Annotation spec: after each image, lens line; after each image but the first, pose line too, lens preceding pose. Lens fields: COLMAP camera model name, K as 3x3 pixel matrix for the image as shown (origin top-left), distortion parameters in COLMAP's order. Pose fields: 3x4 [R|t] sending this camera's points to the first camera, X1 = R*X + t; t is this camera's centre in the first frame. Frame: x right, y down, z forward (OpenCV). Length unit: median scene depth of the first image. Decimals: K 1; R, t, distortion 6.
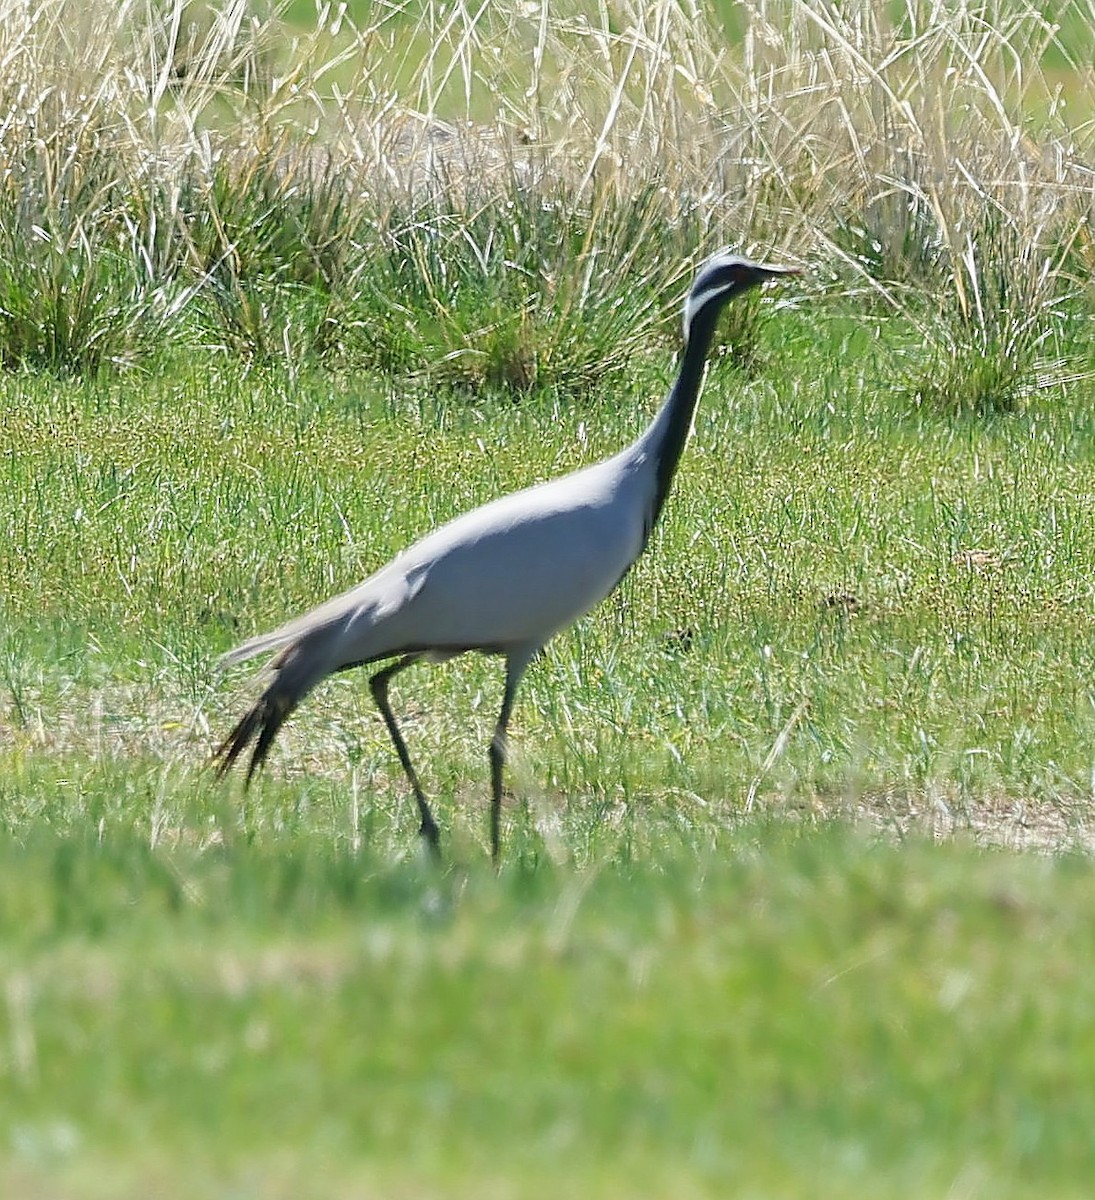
lens RADIAL K [[5643.8, 0, 548.0], [0, 5643.8, 595.7], [0, 0, 1]] dist [-0.120854, 0.000000]
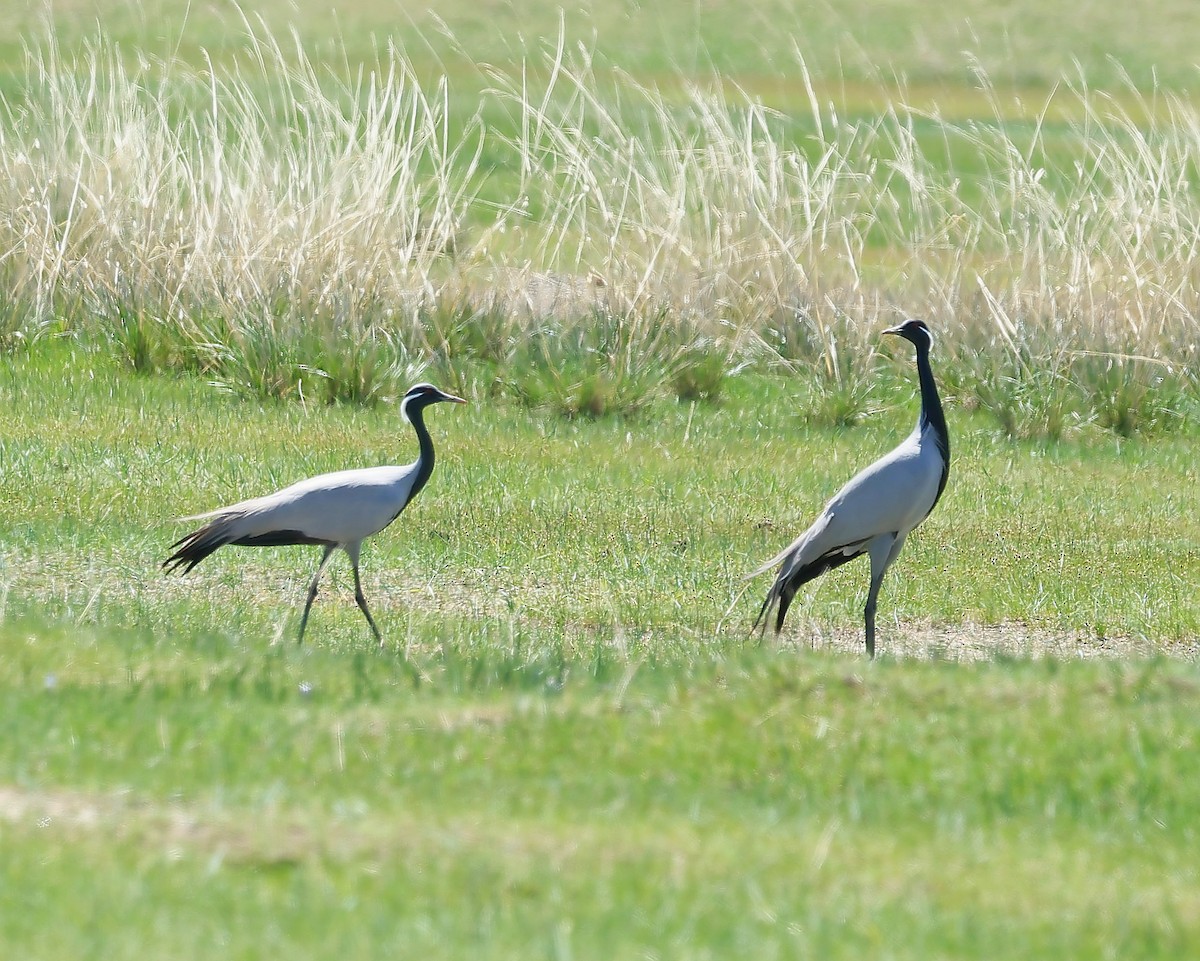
lens RADIAL K [[4778.1, 0, 593.6], [0, 4778.1, 473.3], [0, 0, 1]] dist [0.002405, 0.000000]
pose [[0.999877, -0.002160, -0.015516, 0.019182], [0.001925, 0.999884, -0.015125, 0.007657], [0.015547, 0.015094, 0.999765, -0.624313]]
